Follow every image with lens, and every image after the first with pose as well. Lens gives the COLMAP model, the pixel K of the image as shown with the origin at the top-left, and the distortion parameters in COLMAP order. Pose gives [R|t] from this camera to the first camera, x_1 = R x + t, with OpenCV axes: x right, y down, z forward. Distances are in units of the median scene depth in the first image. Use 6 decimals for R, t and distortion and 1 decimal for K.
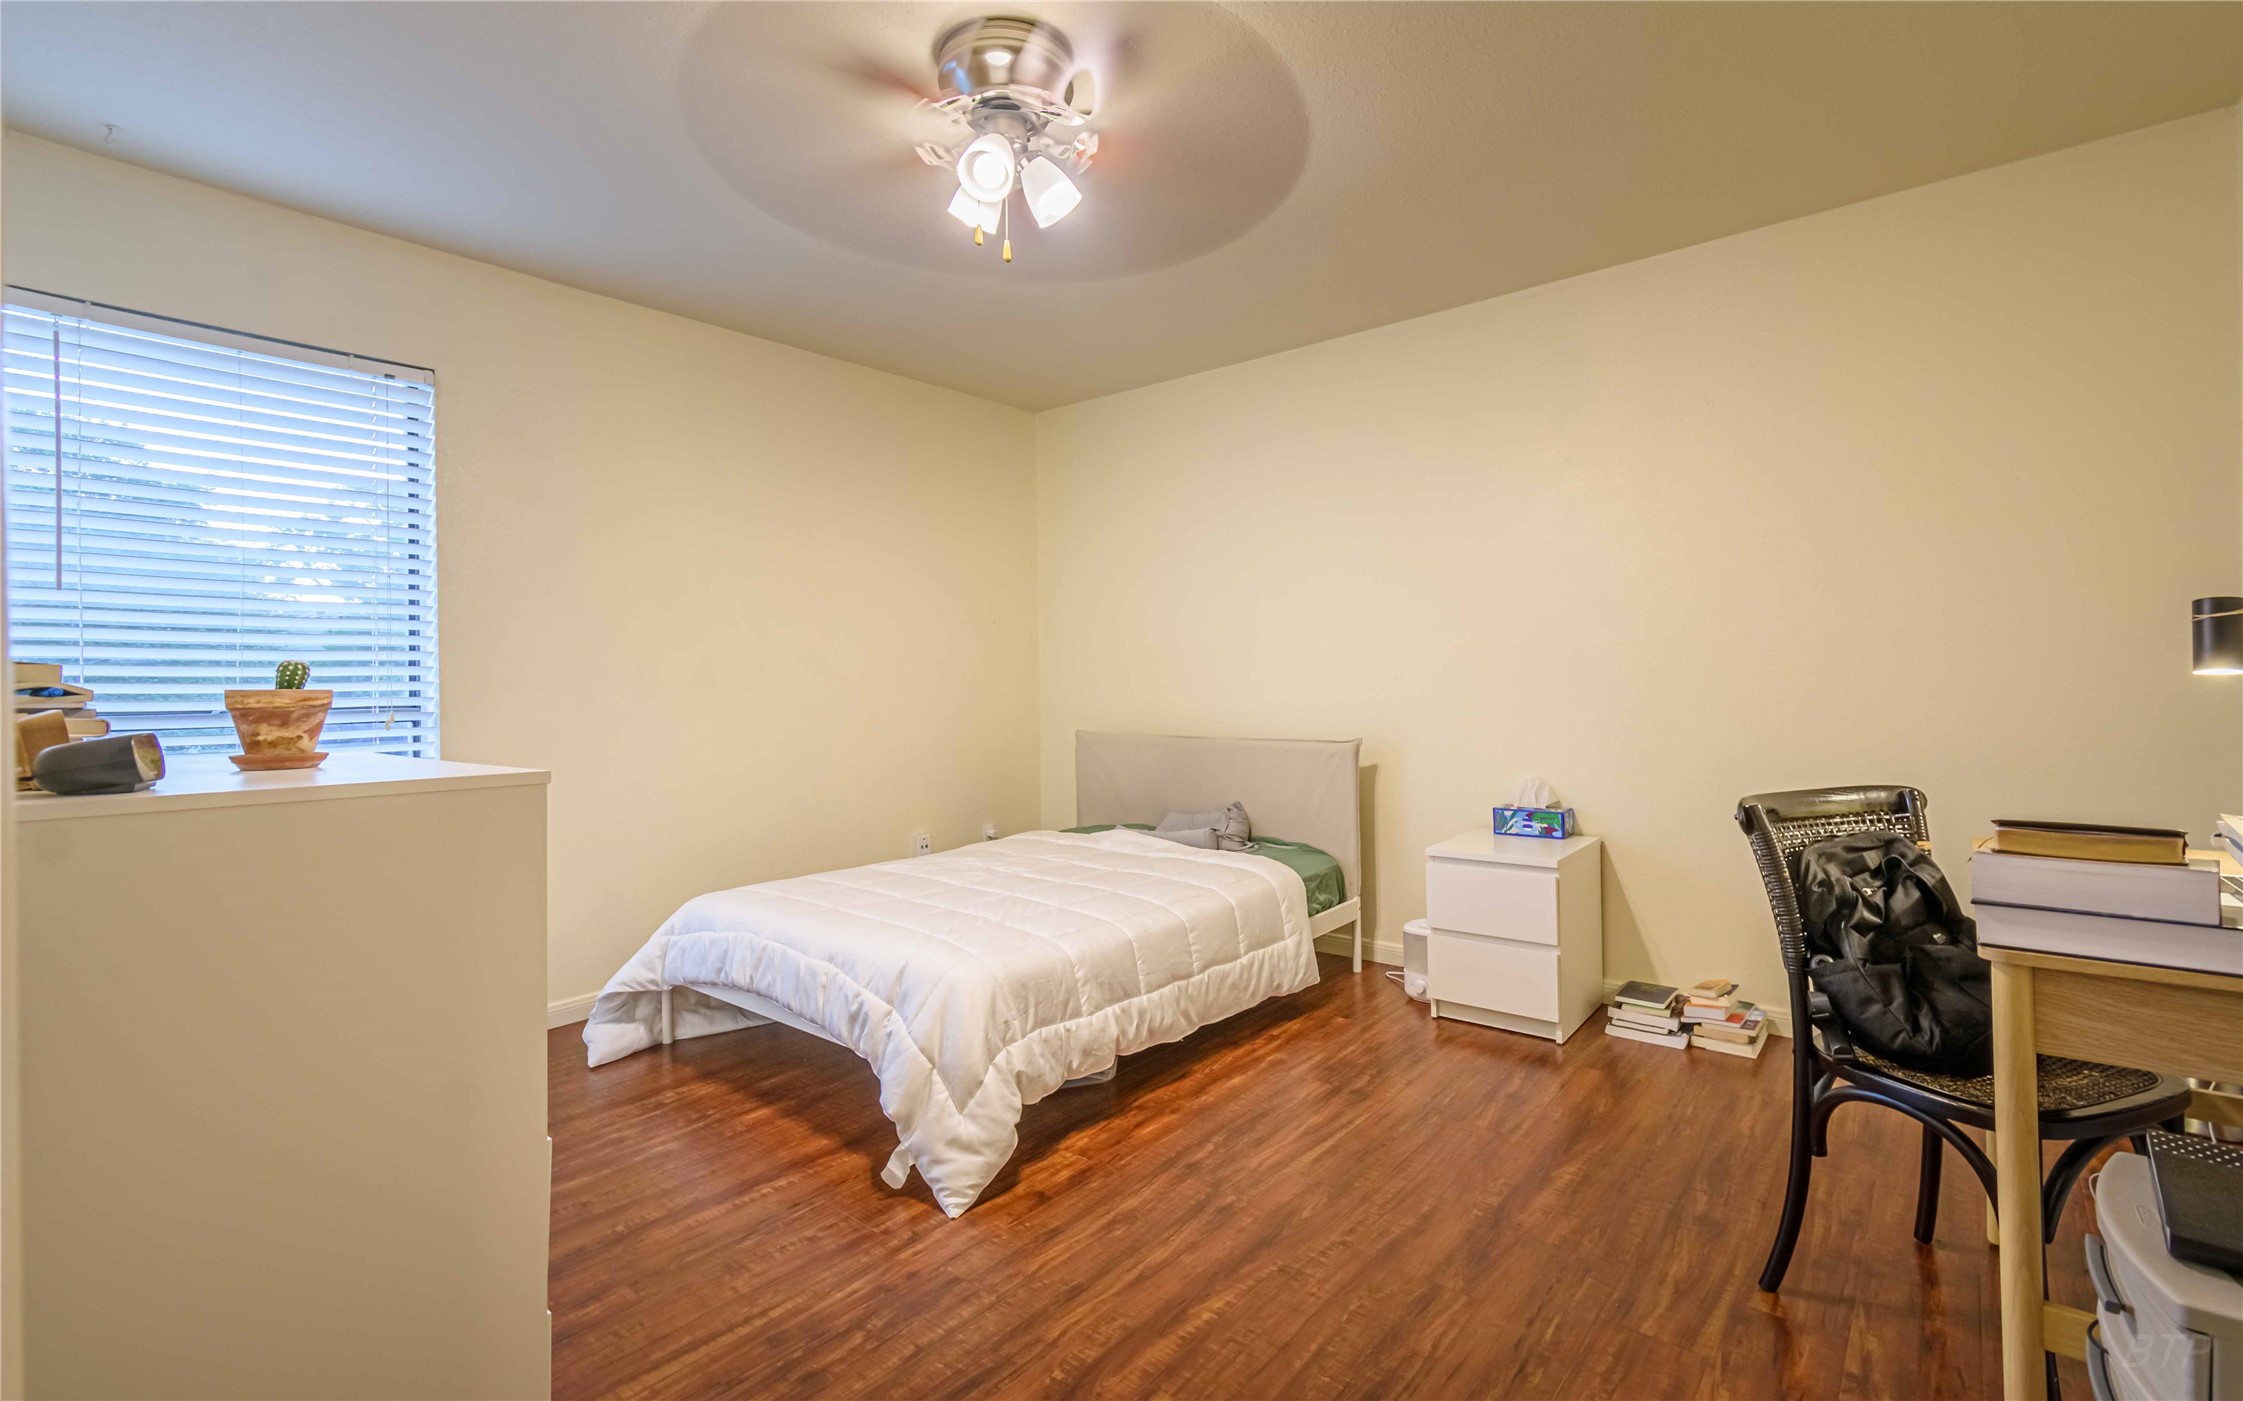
lens RADIAL K [[997.9, 0, 1138.9], [0, 997.9, 687.3], [0, 0, 1]] dist [0.000056, -0.001298]
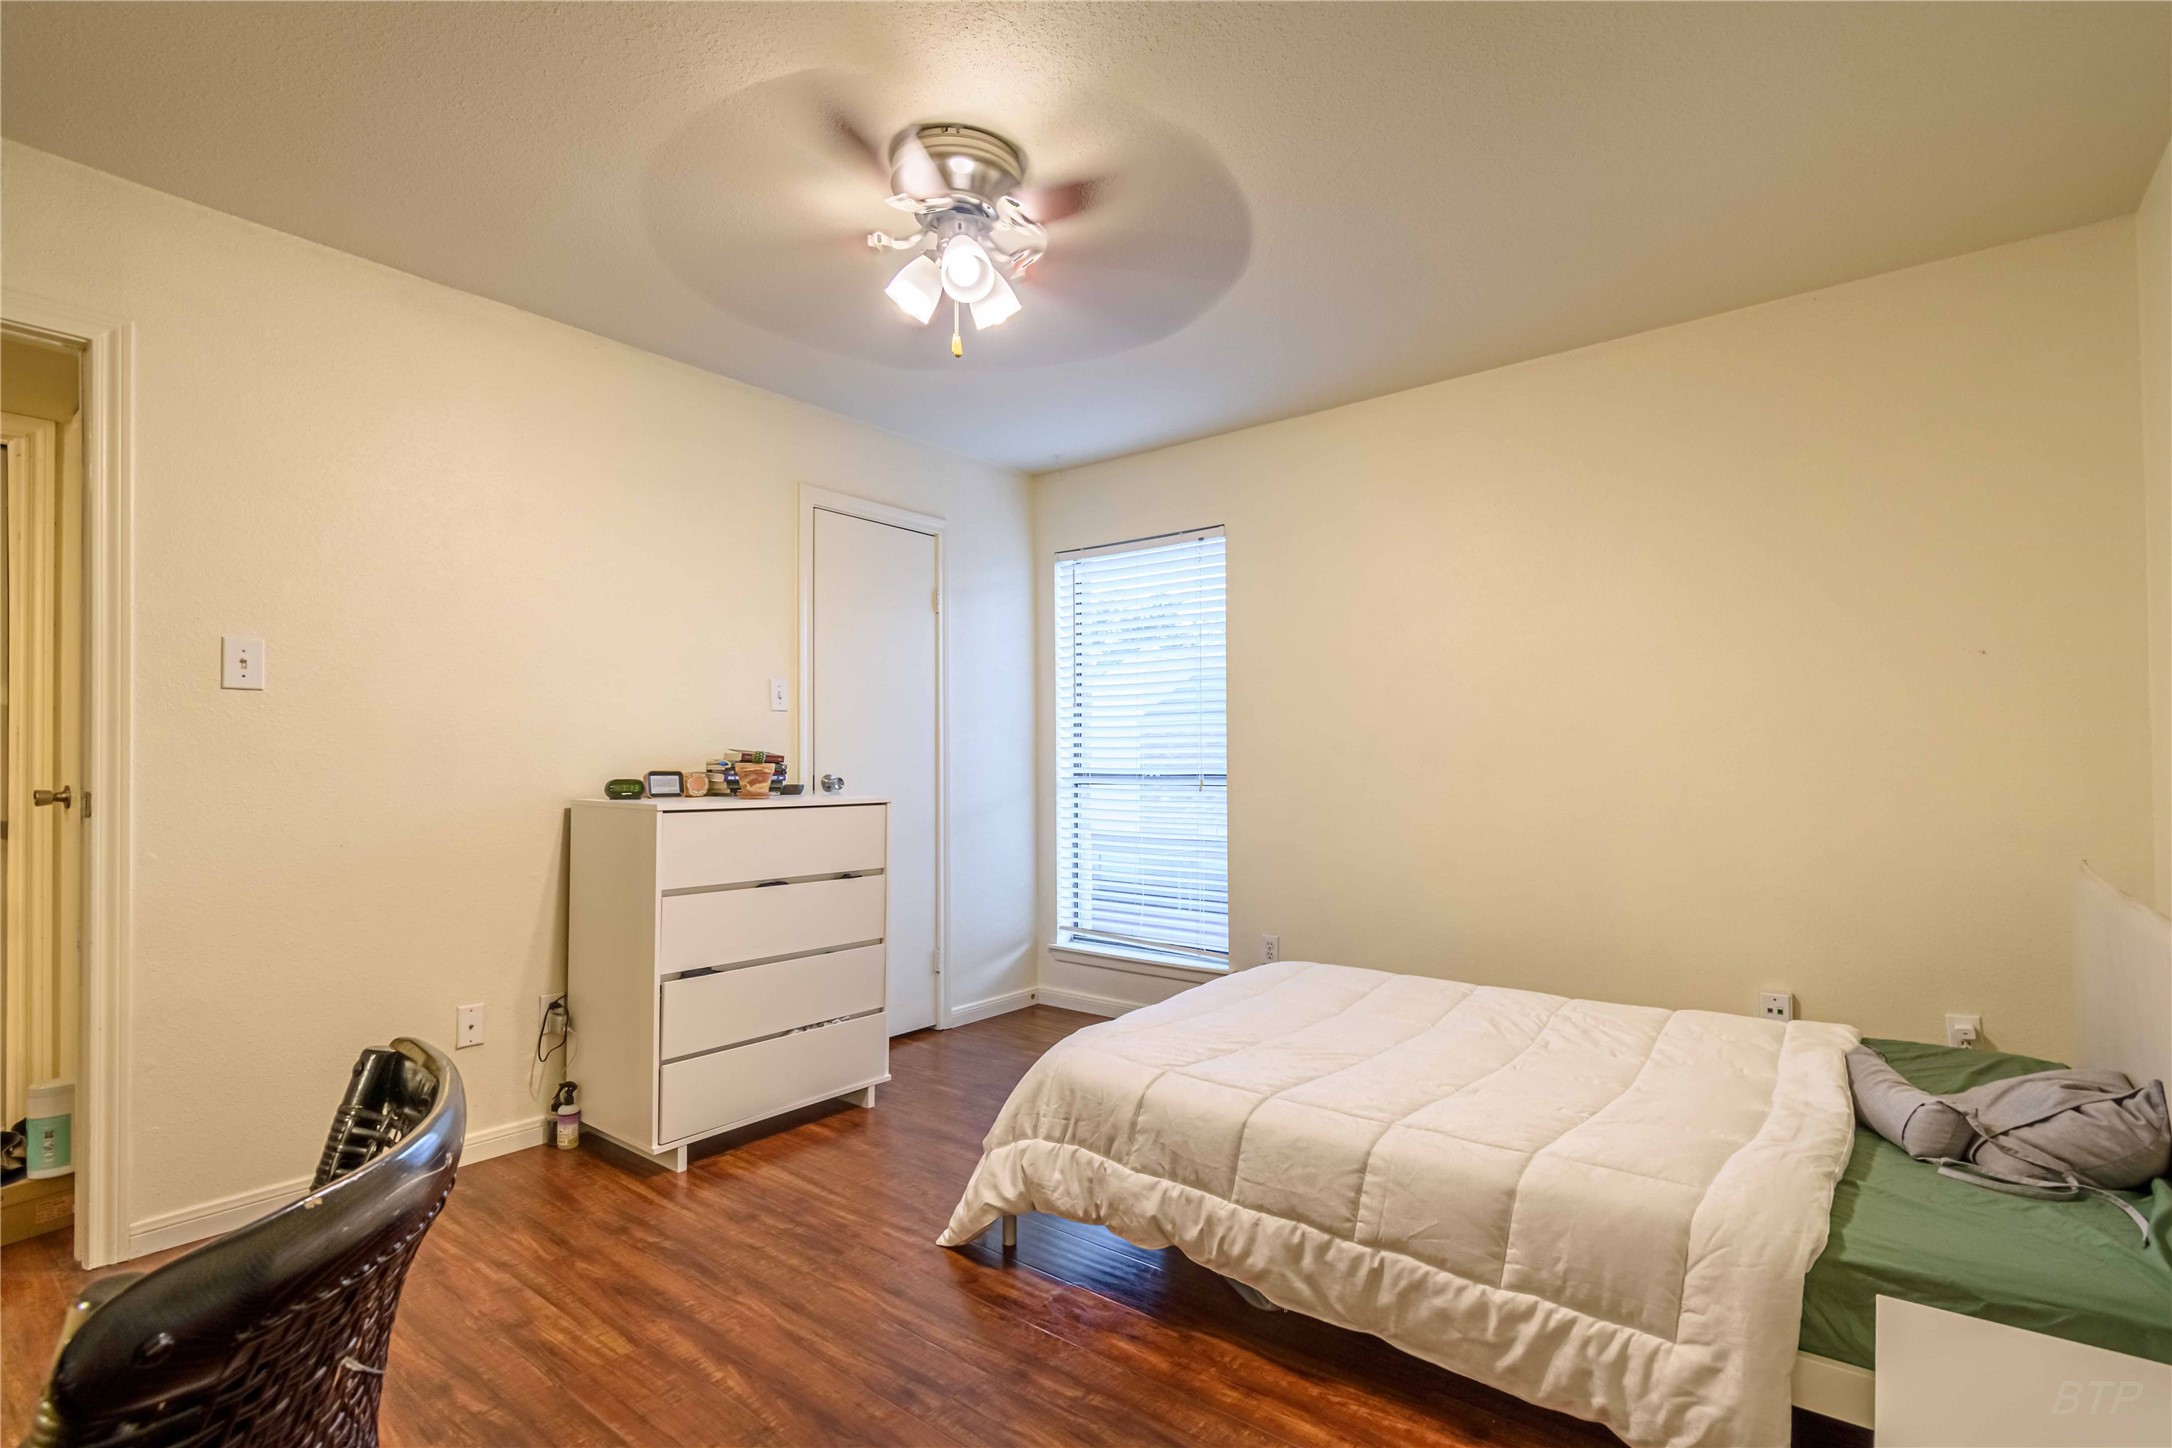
lens RADIAL K [[988.5, 0, 1050.3], [0, 988.5, 760.0], [0, 0, 1]] dist [0.001445, 0.000373]
pose [[0.013005, 0.009385, -0.999871, 0.807852], [-0.005746, 0.999940, 0.009311, -0.017190], [0.999899, 0.005625, 0.013058, 0.977817]]
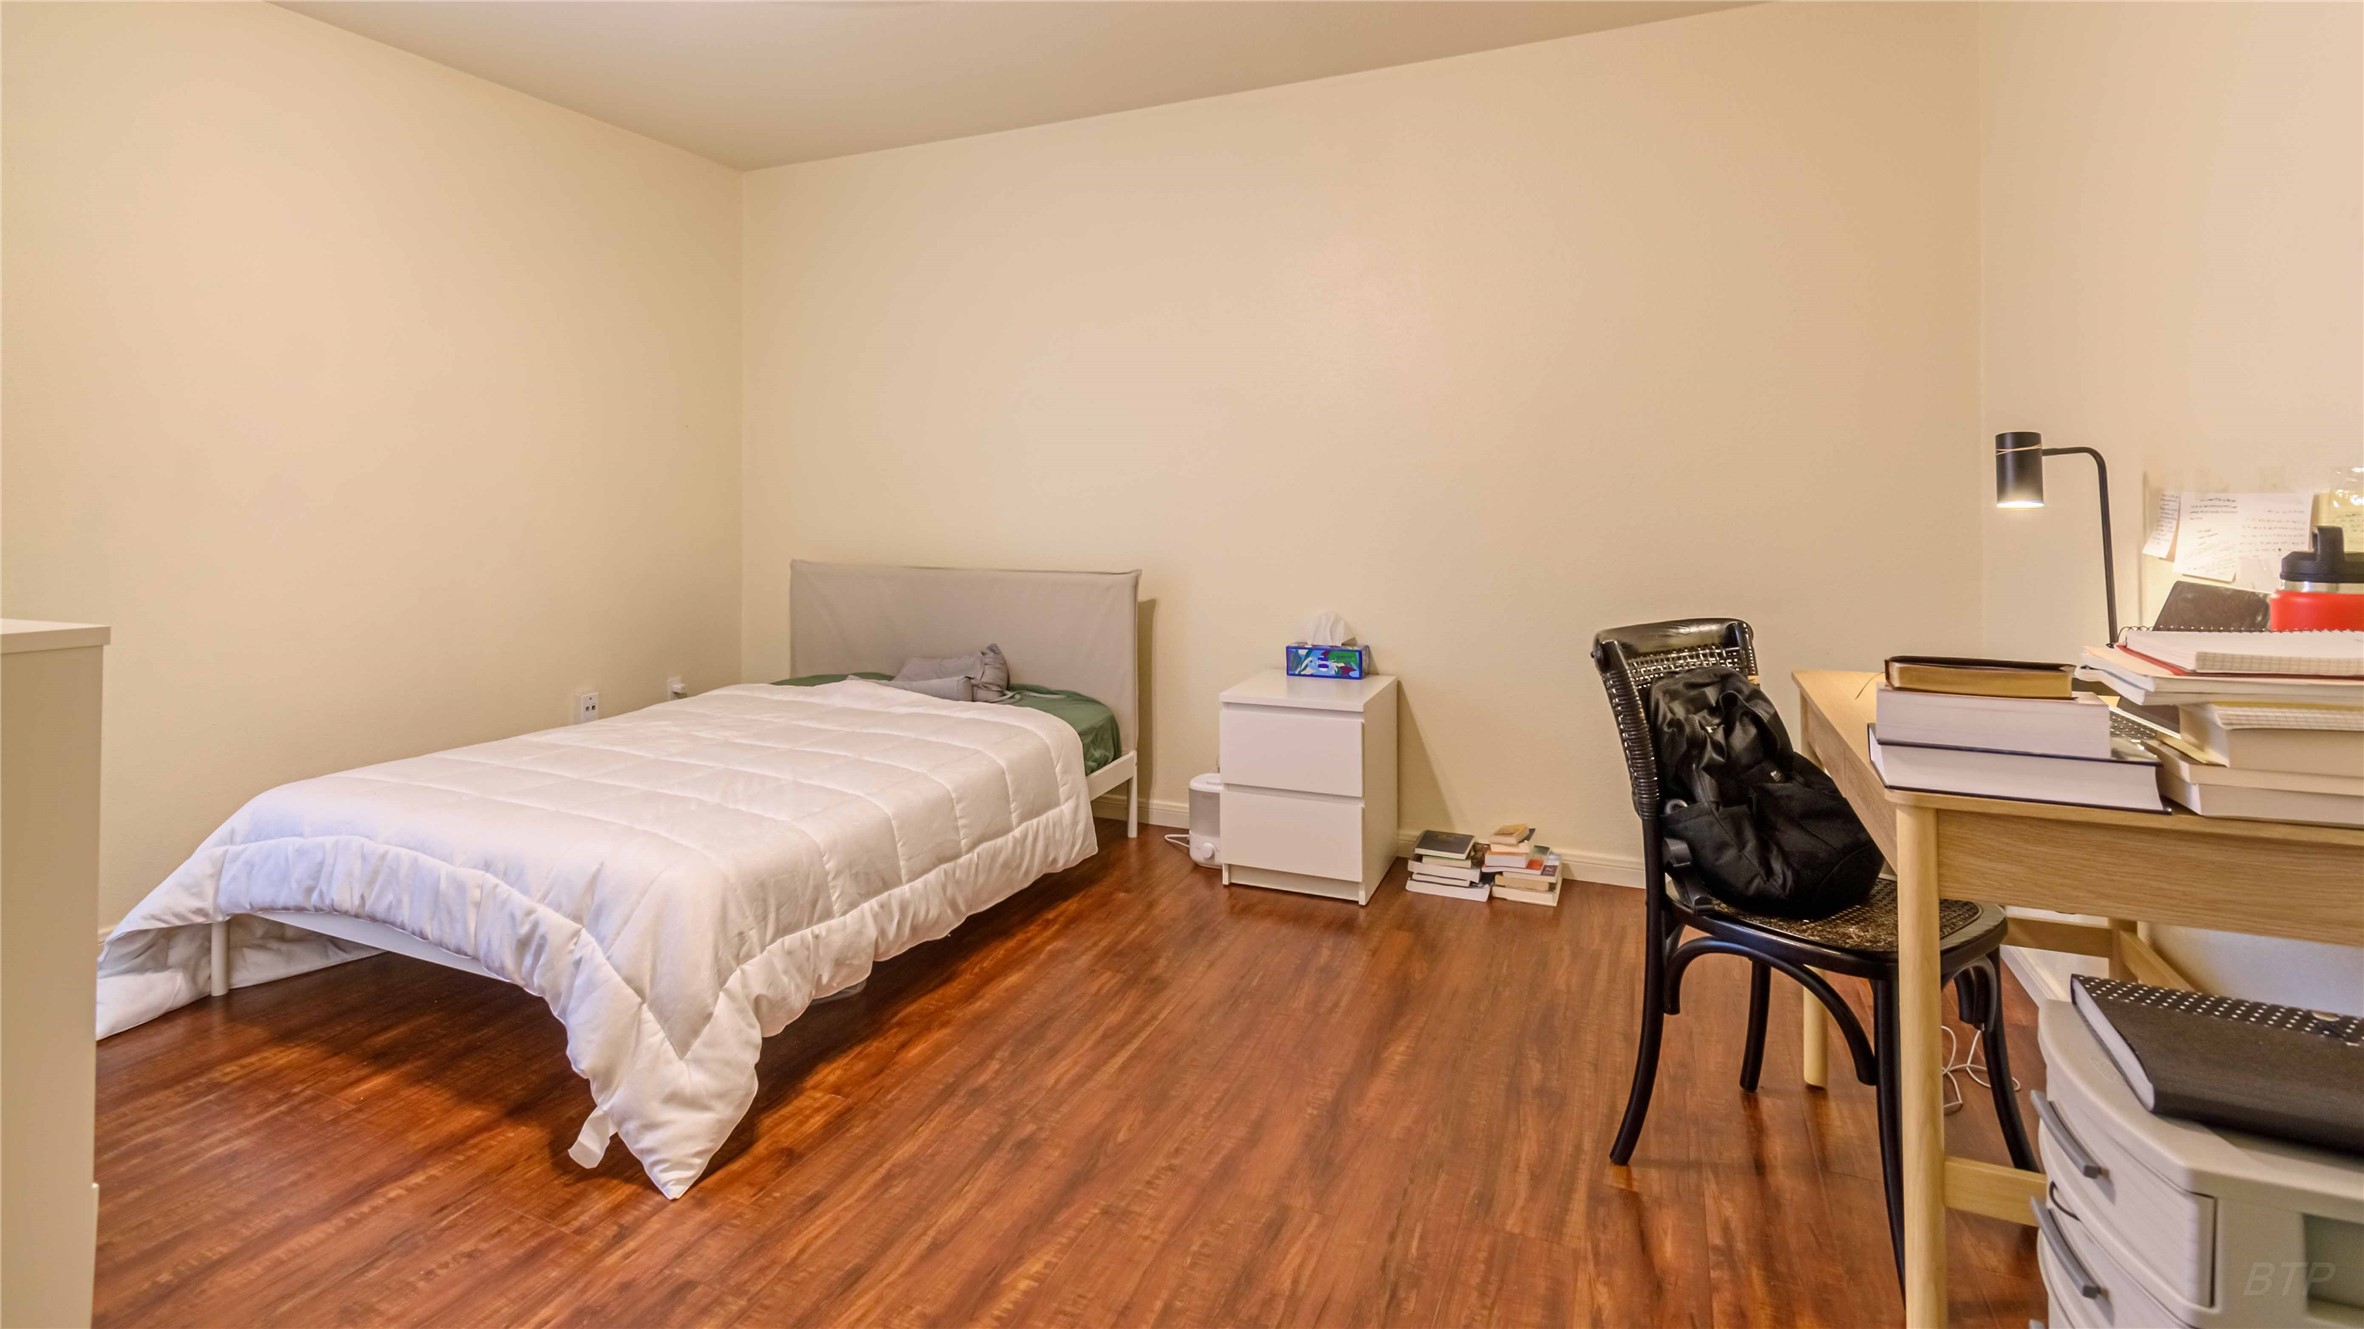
lens RADIAL K [[1135.4, 0, 1109.9], [0, 1135.4, 497.3], [0, 0, 1]] dist [0.003019, -0.003401]
pose [[0.970003, 0.013074, 0.242743, -0.071271], [-0.010412, 0.999871, -0.012245, 0.000717], [-0.242872, 0.009350, 0.970013, 0.060088]]
